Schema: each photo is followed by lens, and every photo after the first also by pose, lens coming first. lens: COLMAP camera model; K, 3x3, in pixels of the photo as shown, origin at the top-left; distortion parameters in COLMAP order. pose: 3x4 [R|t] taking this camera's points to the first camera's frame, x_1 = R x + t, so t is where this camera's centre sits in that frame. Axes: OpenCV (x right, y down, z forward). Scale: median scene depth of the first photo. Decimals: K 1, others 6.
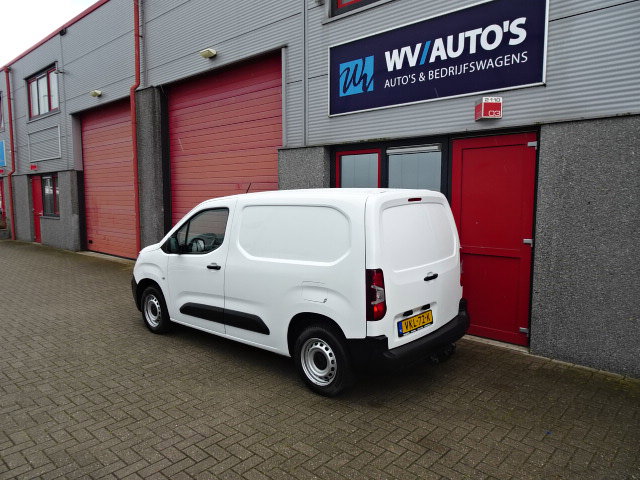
lens RADIAL K [[460.7, 0, 321.5], [0, 460.7, 240.8], [0, 0, 1]] dist [0.011376, 0.000870]
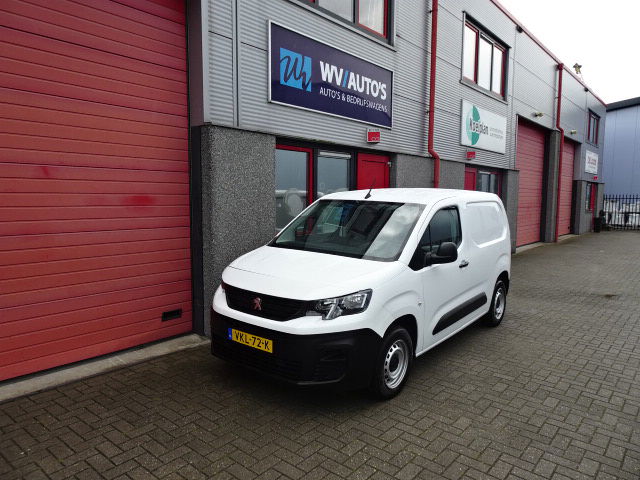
lens RADIAL K [[460.7, 0, 322.5], [0, 460.7, 239.5], [0, 0, 1]] dist [0.011376, 0.000870]
pose [[-0.053130, -0.097405, 0.993826, -1.102654], [0.089966, 0.990717, 0.101910, -0.116810], [-0.994527, 0.094825, -0.043874, 1.218682]]
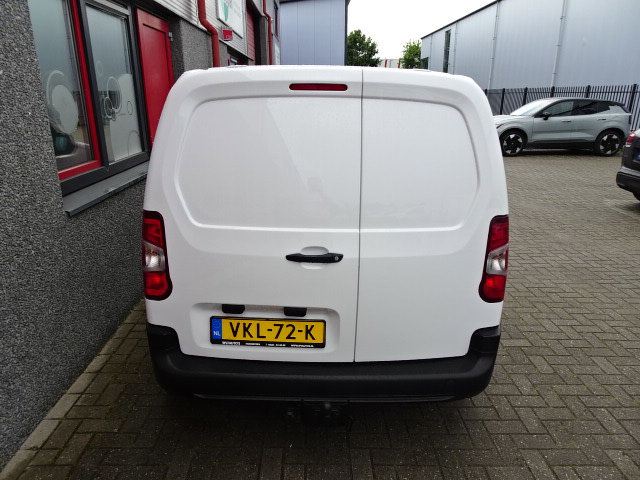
lens RADIAL K [[460.7, 0, 321.1], [0, 460.7, 239.3], [0, 0, 1]] dist [0.011376, 0.000870]
pose [[-0.694380, -0.218741, 0.685557, -0.533914], [0.068710, 0.928174, 0.365748, -0.127272], [-0.716320, 0.301073, -0.629476, 1.407952]]
